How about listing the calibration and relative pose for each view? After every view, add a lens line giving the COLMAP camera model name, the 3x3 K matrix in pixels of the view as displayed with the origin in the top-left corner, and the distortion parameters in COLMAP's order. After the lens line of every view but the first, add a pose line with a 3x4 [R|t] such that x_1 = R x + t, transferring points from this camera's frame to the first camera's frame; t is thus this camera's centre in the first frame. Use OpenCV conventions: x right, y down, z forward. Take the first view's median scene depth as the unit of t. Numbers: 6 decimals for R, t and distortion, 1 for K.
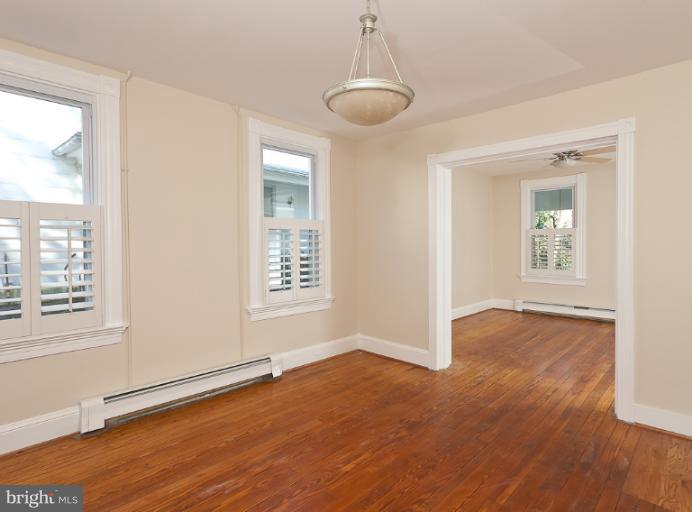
lens RADIAL K [[369.2, 0, 346.0], [0, 369.2, 256.0], [0, 0, 1]] dist [0.000137, 0.001791]
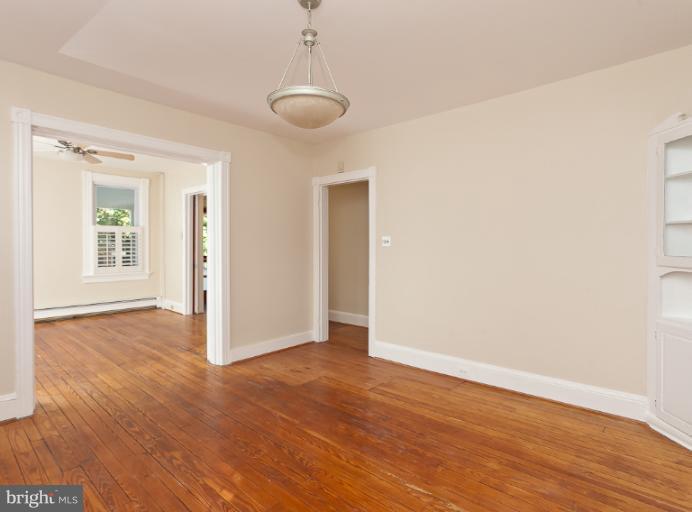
lens RADIAL K [[364.8, 0, 346.0], [0, 364.8, 256.0], [0, 0, 1]] dist [0.001280, 0.000471]
pose [[-0.044512, -0.019402, 0.998820, -0.553212], [0.018693, 0.999620, 0.020250, 0.005673], [-0.998834, 0.019572, -0.044133, 0.496075]]
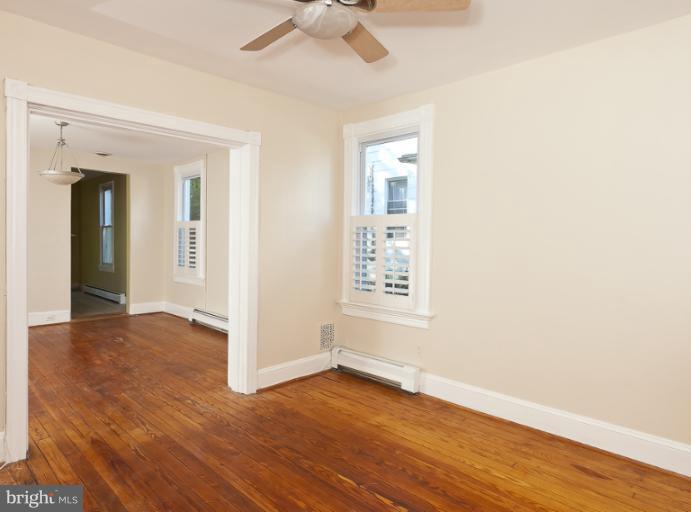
lens RADIAL K [[429.8, 0, 345.2], [0, 429.8, 266.5], [0, 0, 1]] dist [0.004928, 0.001415]
pose [[-0.010886, 0.055467, -0.998401, 1.441373], [-0.052274, 0.997063, 0.055963, -0.046689], [0.998573, 0.052800, -0.007955, 1.480194]]
